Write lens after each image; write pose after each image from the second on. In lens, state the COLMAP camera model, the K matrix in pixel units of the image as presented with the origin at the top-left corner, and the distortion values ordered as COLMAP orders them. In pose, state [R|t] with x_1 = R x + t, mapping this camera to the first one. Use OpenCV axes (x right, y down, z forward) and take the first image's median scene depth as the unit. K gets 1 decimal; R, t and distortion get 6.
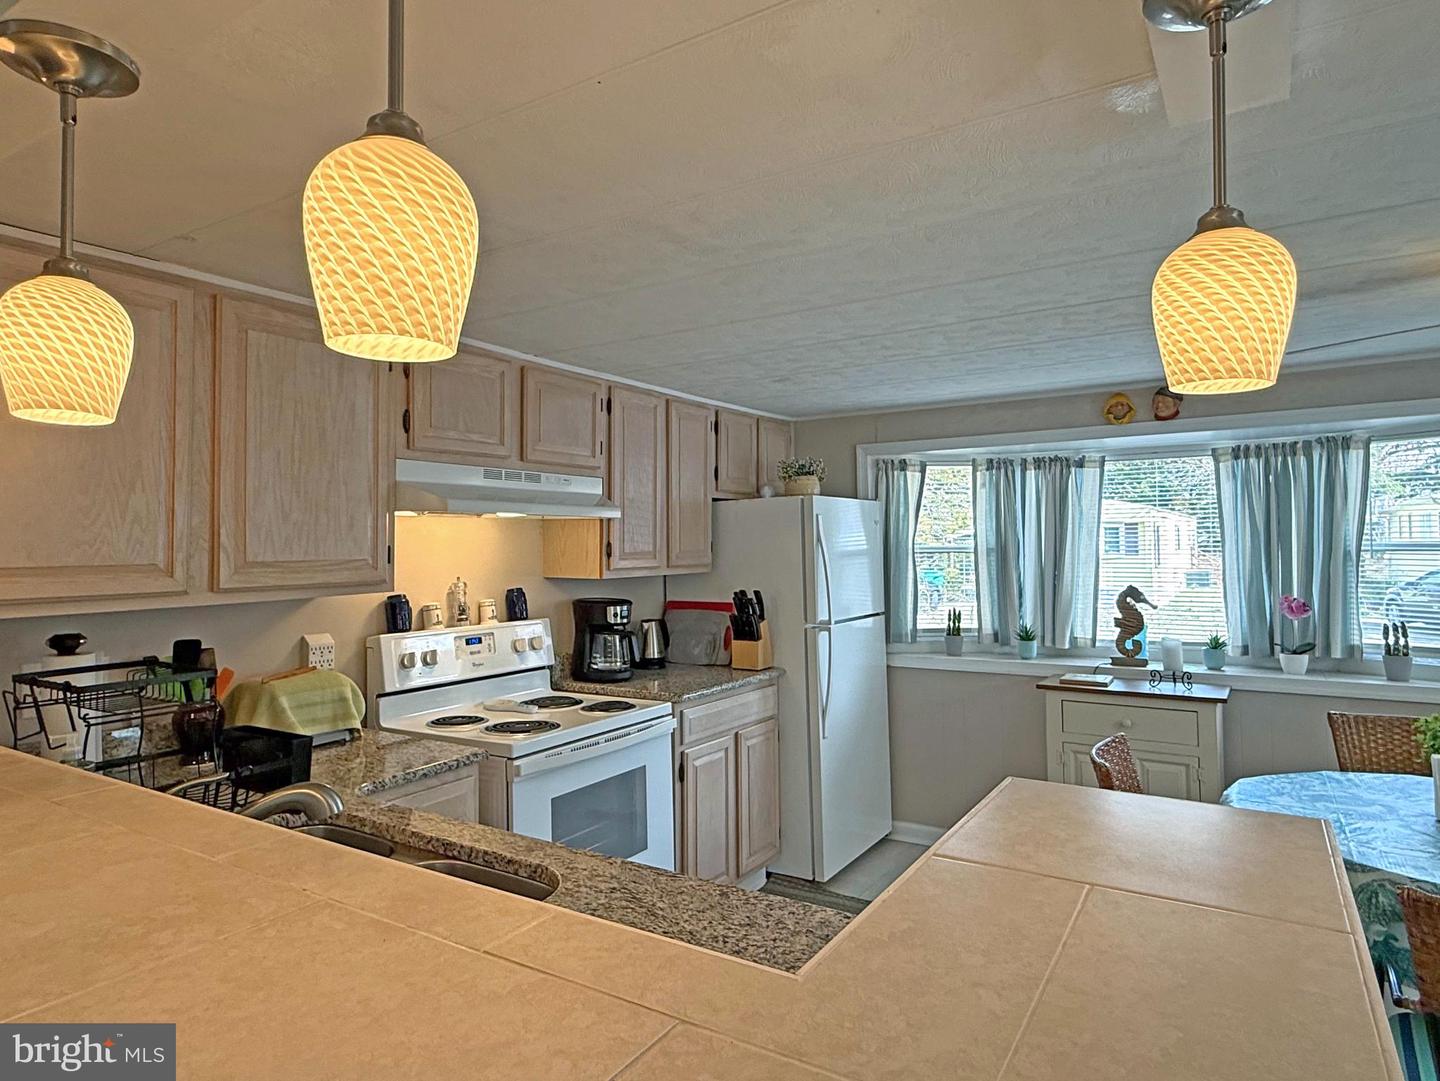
lens RADIAL K [[850.5, 0, 720.0], [0, 850.5, 541.6], [0, 0, 1]] dist [-0.000683, -0.001475]
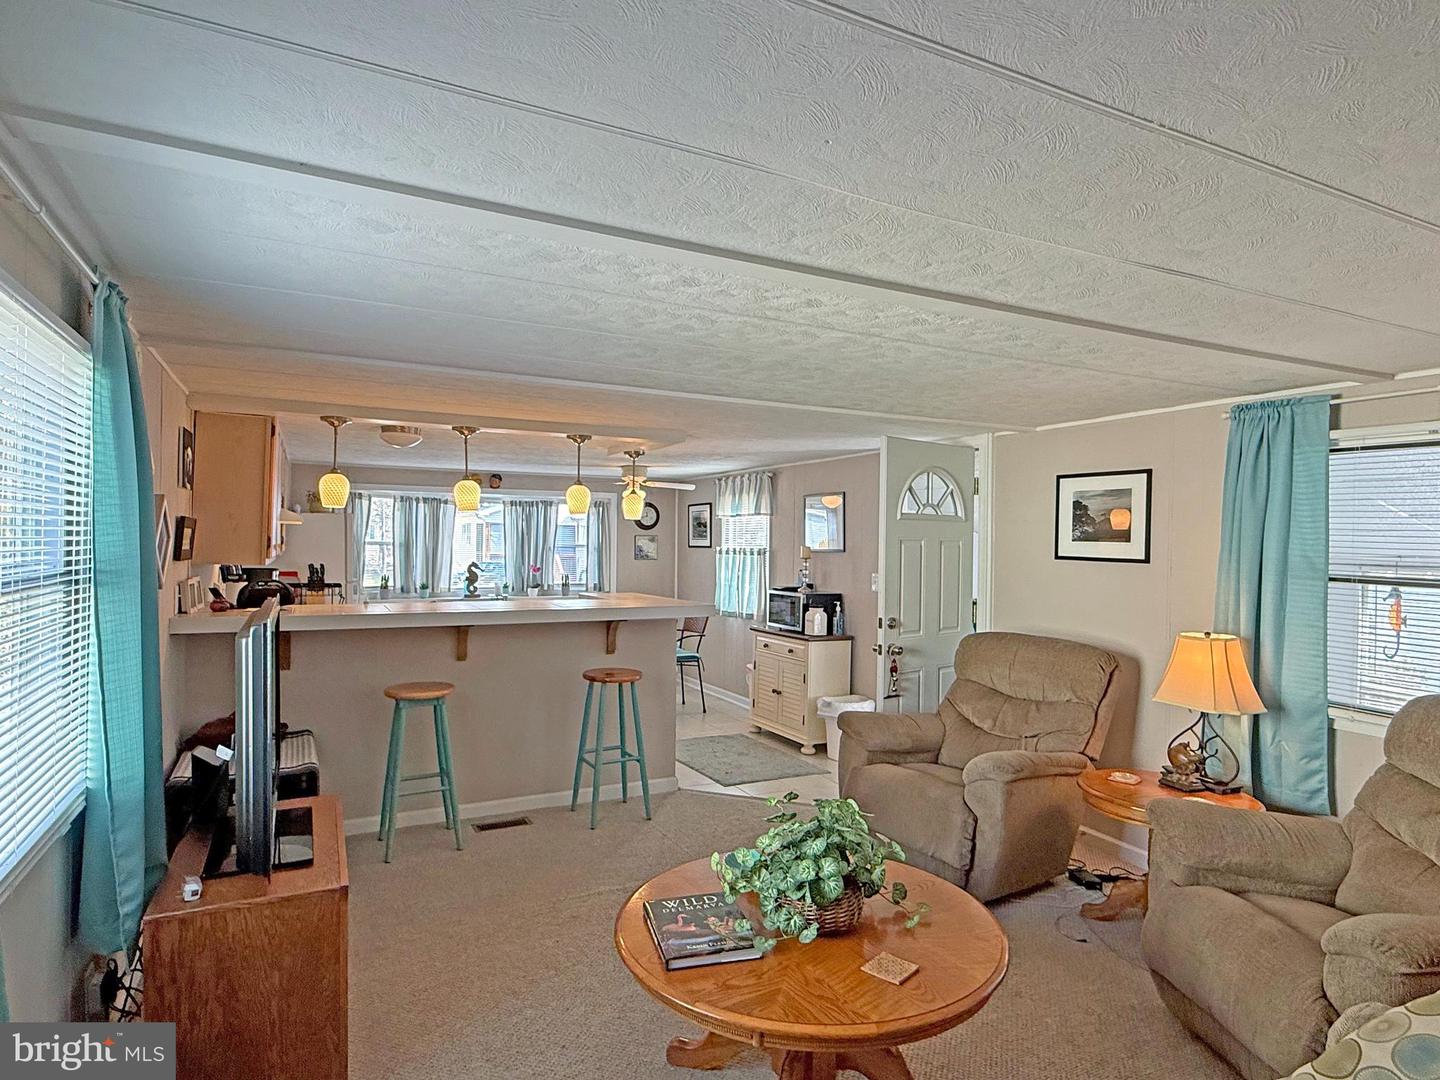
lens RADIAL K [[850.5, 0, 722.3], [0, 850.5, 542.6], [0, 0, 1]] dist [-0.000683, -0.001475]
pose [[0.514103, 0.016344, 0.857573, -1.078207], [-0.025129, 0.999676, -0.003988, -0.004038], [-0.857360, -0.019500, 0.514347, -0.680700]]
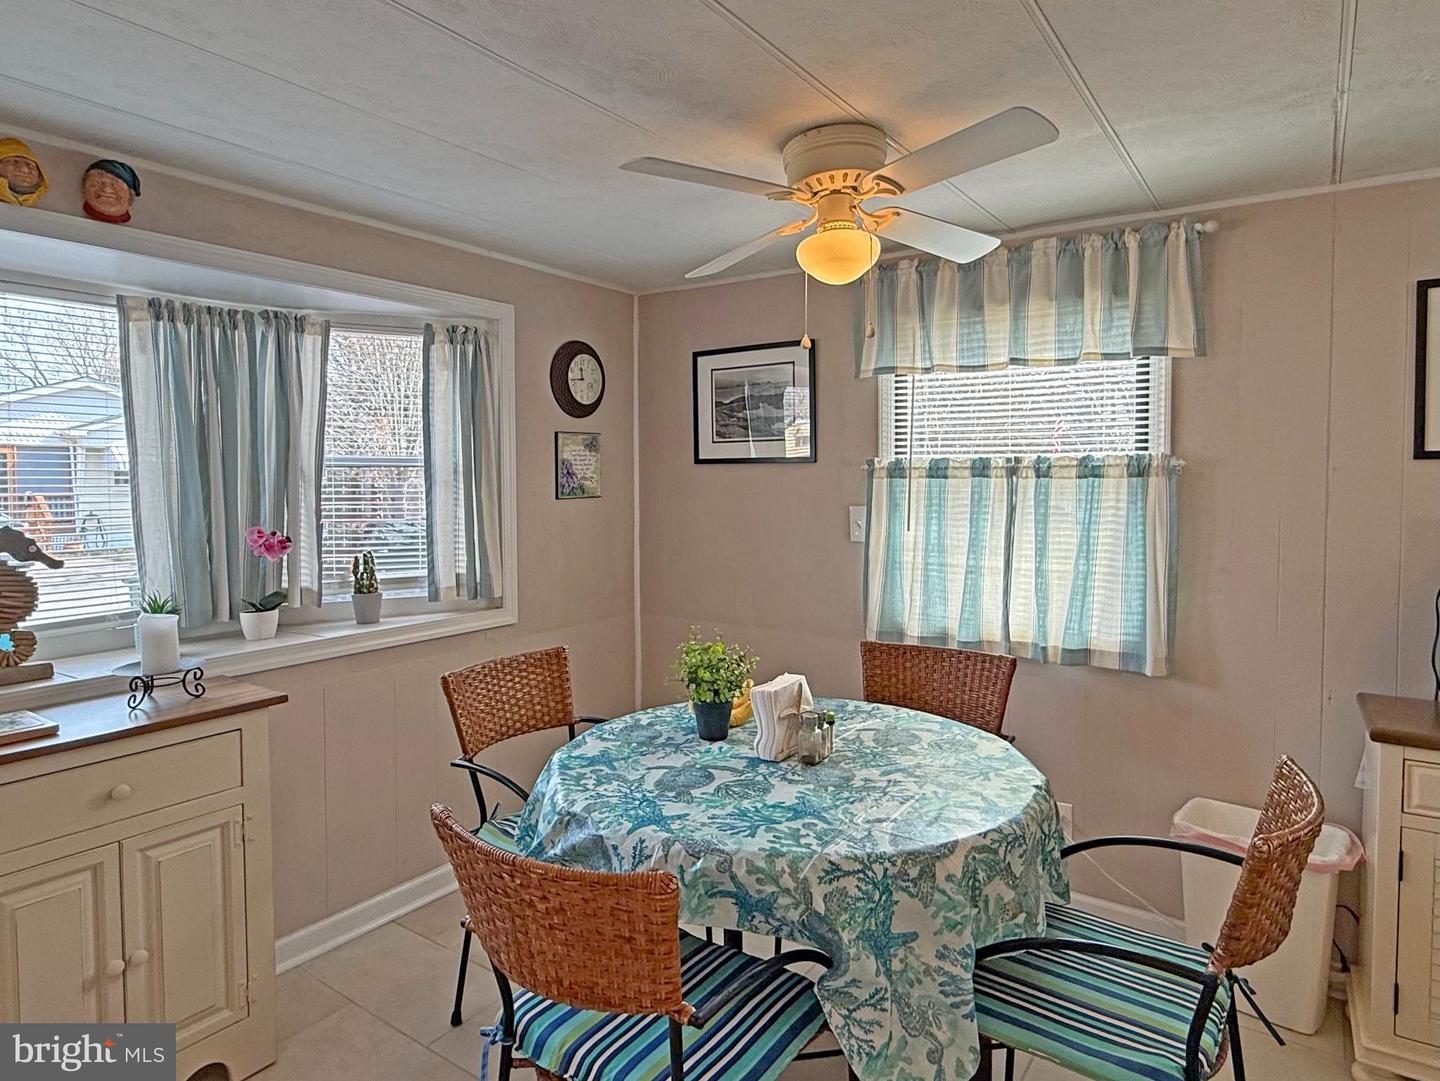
lens RADIAL K [[850.5, 0, 707.8], [0, 850.5, 511.5], [0, 0, 1]] dist [-0.000683, -0.001475]
pose [[0.035114, -0.035383, 0.998757, -0.015430], [-0.004309, 0.999358, 0.035556, 0.021586], [-0.999374, -0.005552, 0.034939, 0.568202]]
